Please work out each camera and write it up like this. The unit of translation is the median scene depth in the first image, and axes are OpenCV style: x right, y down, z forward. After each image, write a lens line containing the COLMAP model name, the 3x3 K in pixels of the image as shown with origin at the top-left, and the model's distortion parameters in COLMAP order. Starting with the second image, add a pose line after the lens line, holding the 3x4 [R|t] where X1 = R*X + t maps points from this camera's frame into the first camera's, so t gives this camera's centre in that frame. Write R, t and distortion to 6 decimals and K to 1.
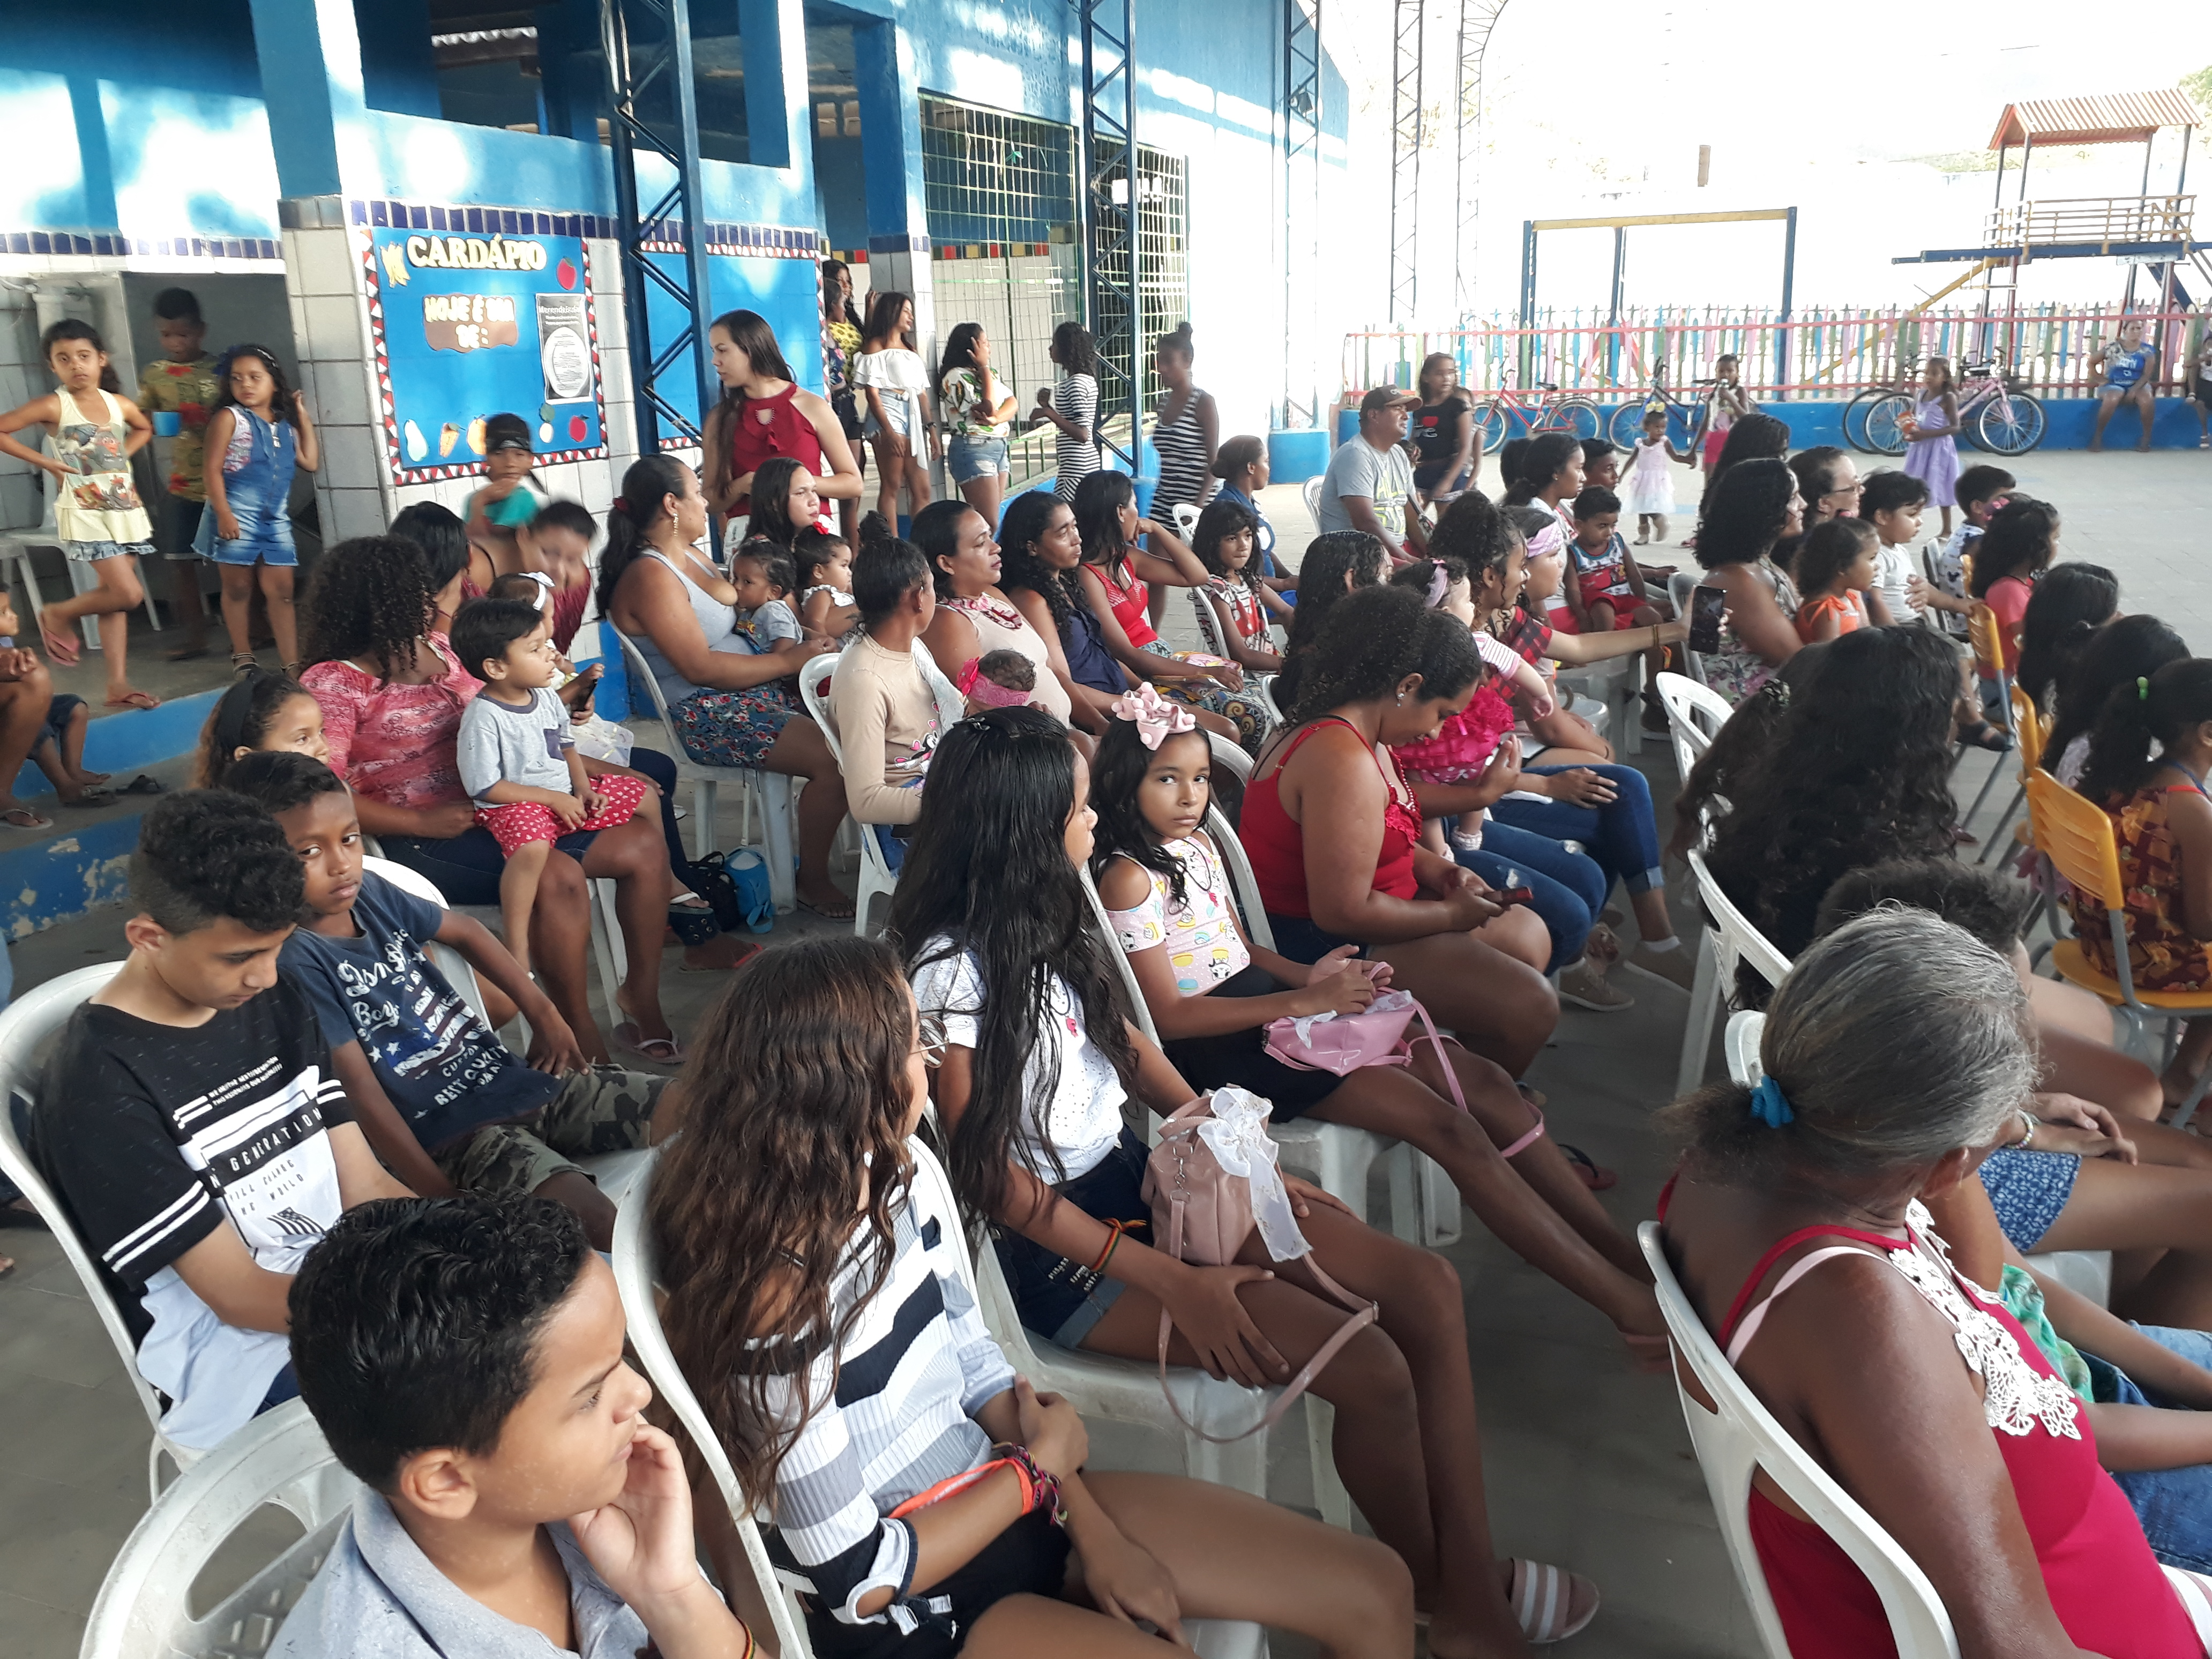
lens RADIAL K [[1787.2, 0, 1106.0], [0, 1787.2, 829.5], [0, 0, 1]] dist [-0.002680, -0.003239]
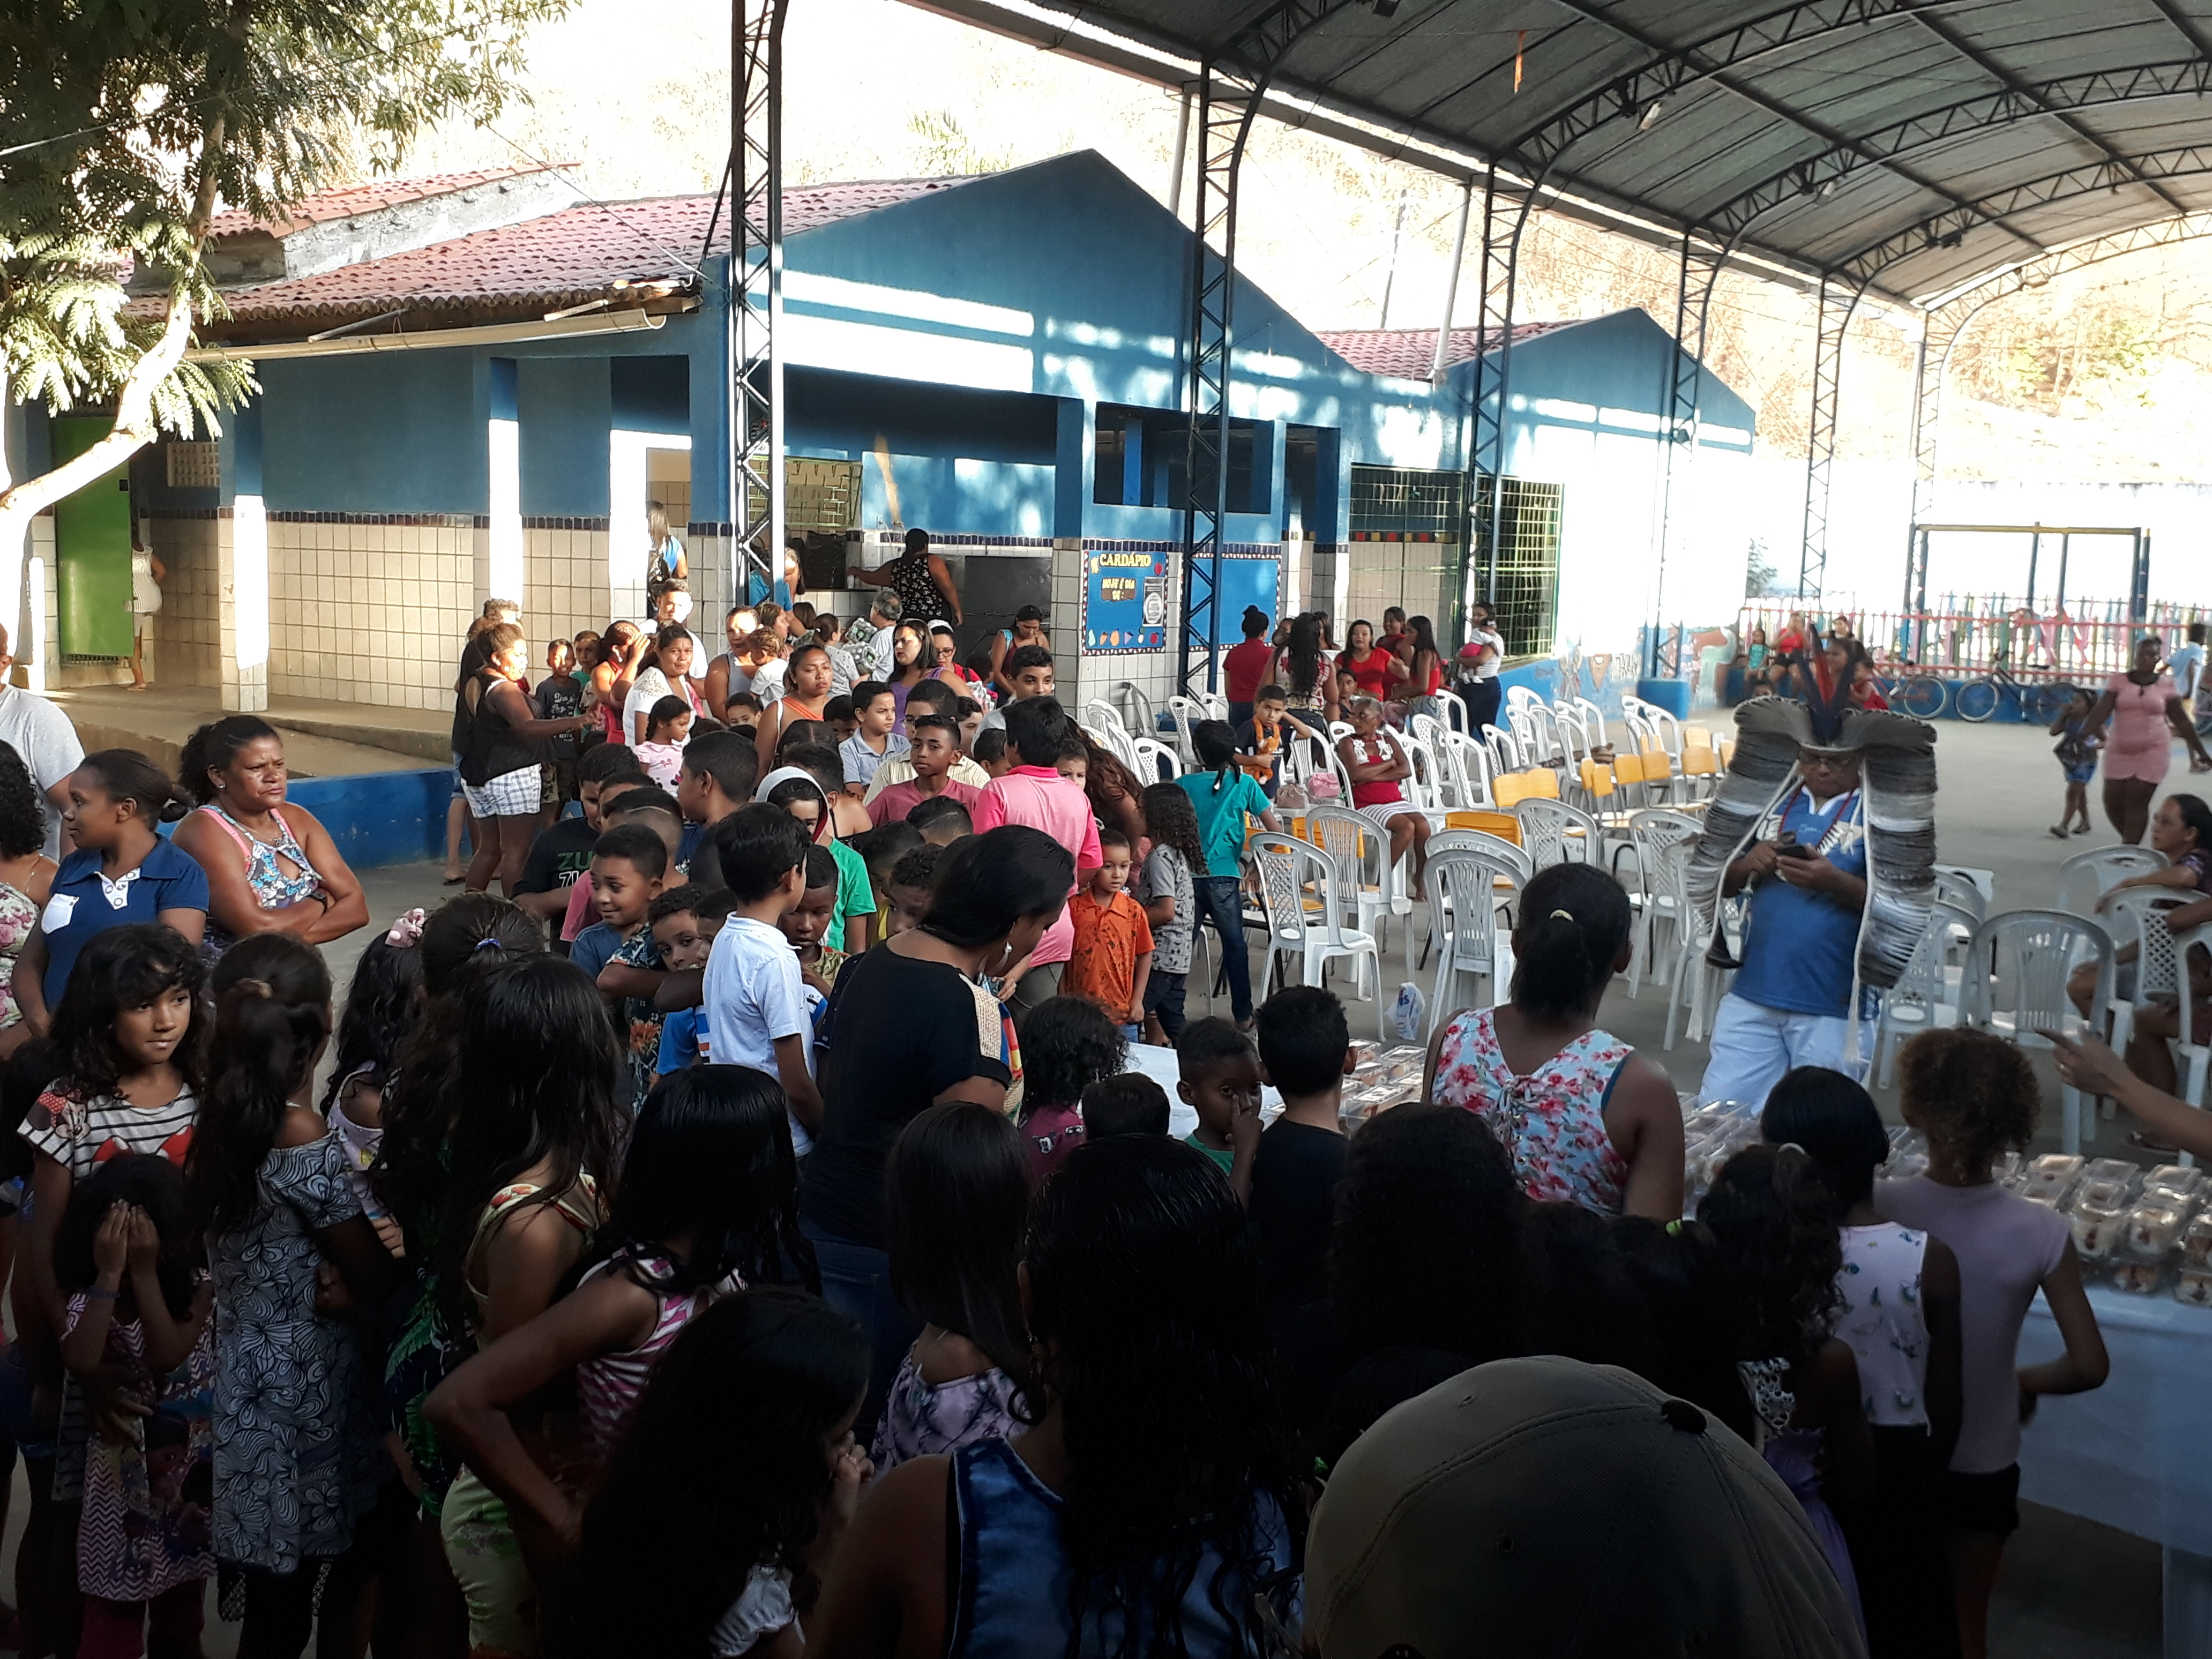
lens RADIAL K [[1787.2, 0, 1106.0], [0, 1787.2, 829.5], [0, 0, 1]] dist [-0.002680, -0.003239]
pose [[0.960793, 0.095797, -0.260193, 0.220838], [-0.127731, 0.985834, -0.108700, 0.233449], [0.246094, 0.137673, 0.959419, -1.001923]]
